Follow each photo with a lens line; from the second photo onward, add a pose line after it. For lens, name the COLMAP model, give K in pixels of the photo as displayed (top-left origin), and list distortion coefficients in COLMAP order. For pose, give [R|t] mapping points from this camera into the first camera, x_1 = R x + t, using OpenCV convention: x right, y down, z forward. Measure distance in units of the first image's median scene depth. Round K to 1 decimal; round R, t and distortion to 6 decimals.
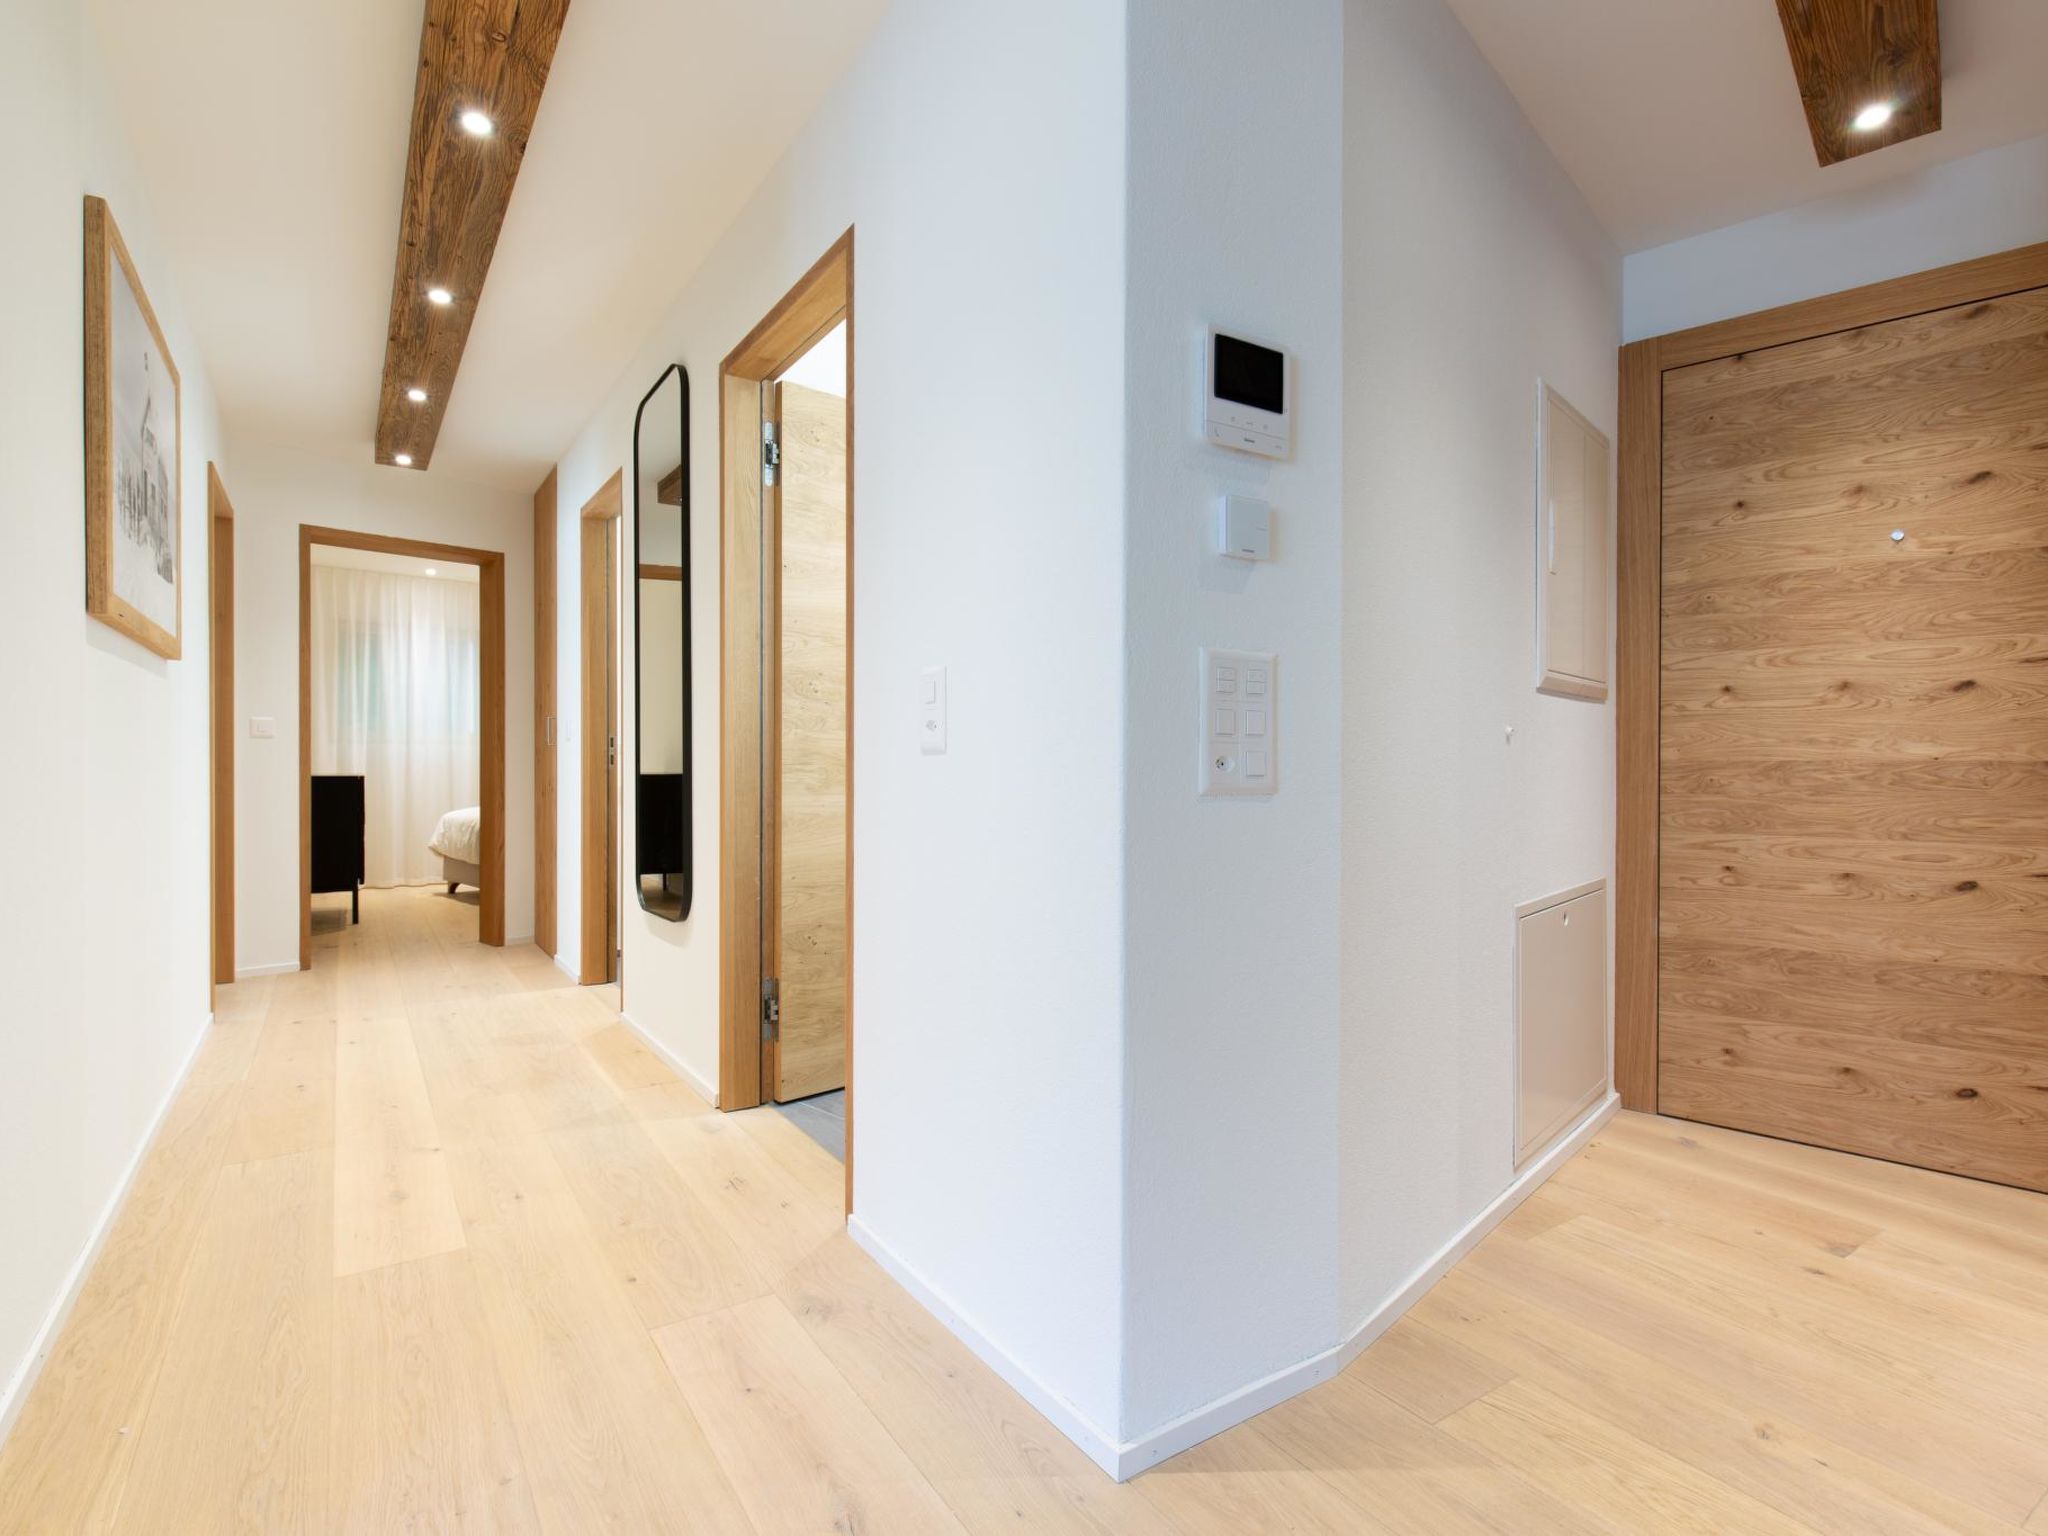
lens RADIAL K [[1026.1, 0, 1027.1], [0, 1026.1, 766.2], [0, 0, 1]] dist [0.004061, 0.000593]
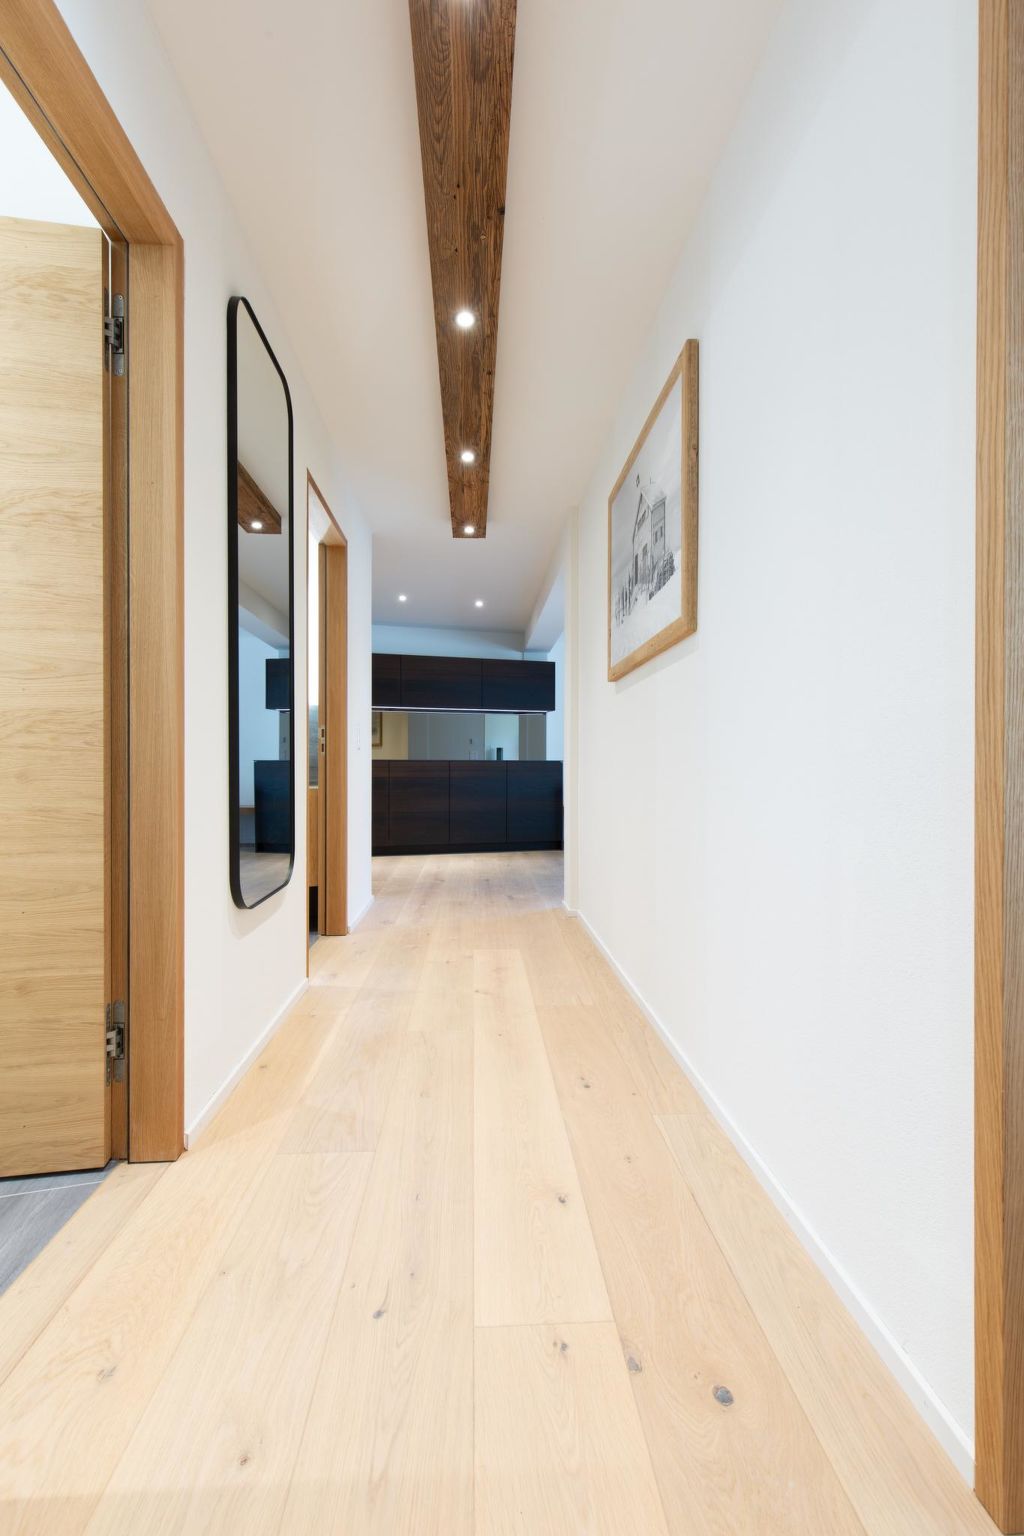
lens RADIAL K [[687.4, 0, 512.0], [0, 687.4, 769.1], [0, 0, 1]] dist [0.000629, 0.000042]
pose [[-0.861966, -0.003515, 0.506953, -1.156870], [-0.000281, 0.999979, 0.006456, 0.027981], [-0.506965, 0.005422, -0.861949, 1.884841]]
